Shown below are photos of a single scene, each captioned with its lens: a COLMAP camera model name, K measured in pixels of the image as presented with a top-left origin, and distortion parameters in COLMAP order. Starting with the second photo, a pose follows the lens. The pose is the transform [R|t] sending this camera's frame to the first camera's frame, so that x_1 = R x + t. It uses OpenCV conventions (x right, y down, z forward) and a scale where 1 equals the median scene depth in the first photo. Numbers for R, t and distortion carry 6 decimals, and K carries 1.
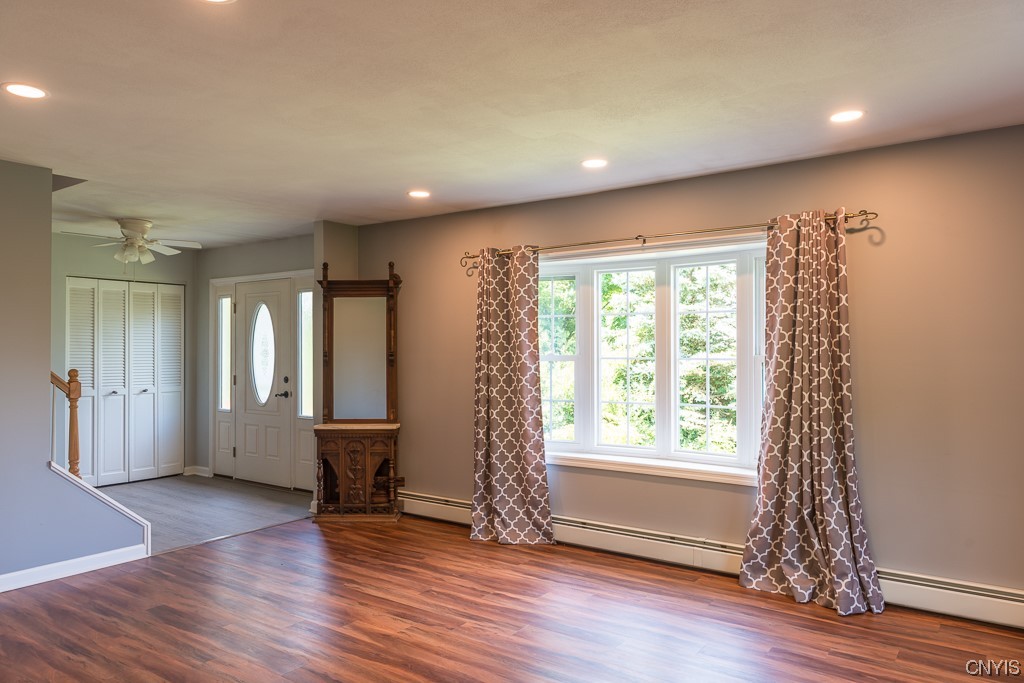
lens RADIAL K [[690.9, 0, 512.0], [0, 690.9, 341.5], [0, 0, 1]] dist [0.000507, -0.000934]
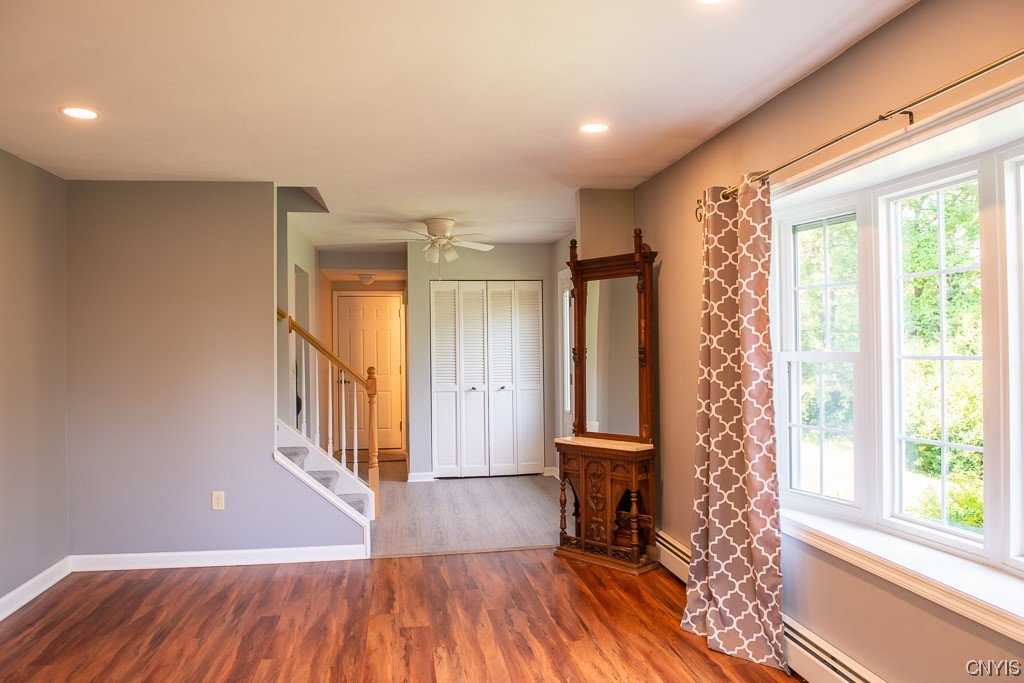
lens RADIAL K [[707.9, 0, 512.0], [0, 707.9, 341.5], [0, 0, 1]] dist [-0.045342, -0.000868]
pose [[0.704679, -0.014703, -0.709374, 0.387804], [0.021064, 0.999778, 0.000202, 0.006752], [0.709213, -0.015084, 0.704833, 0.511711]]
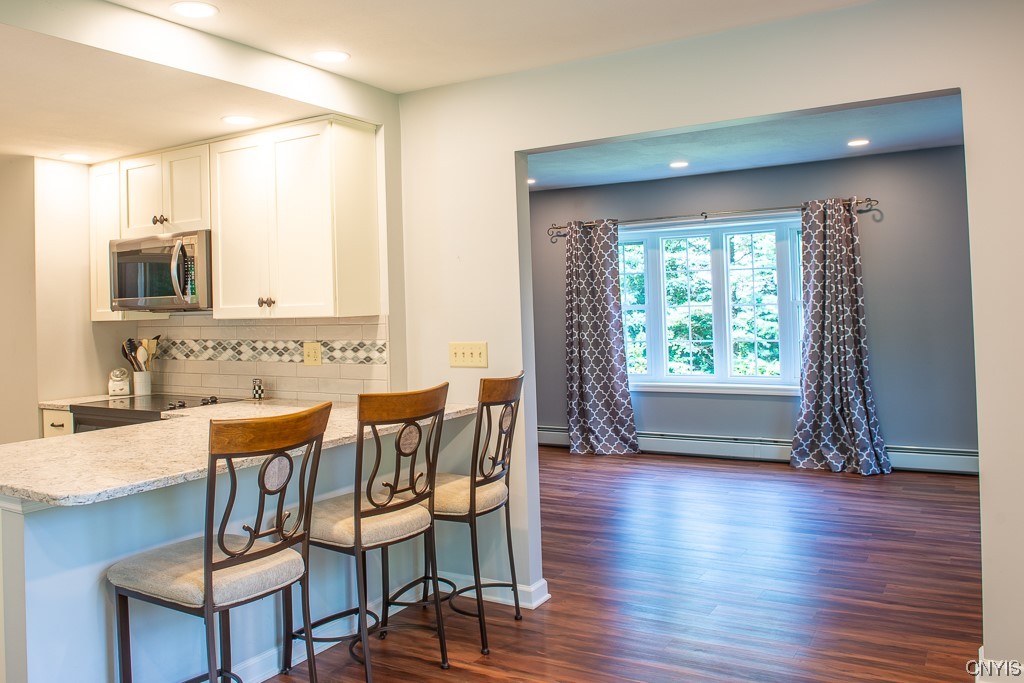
lens RADIAL K [[745.4, 0, 513.5], [0, 745.4, 275.6], [0, 0, 1]] dist [-0.053923, -0.000932]
pose [[0.998621, -0.024693, 0.046326, -0.273159], [0.025892, 0.999341, -0.025455, -0.006567], [-0.045667, 0.026619, 0.998602, -0.442483]]
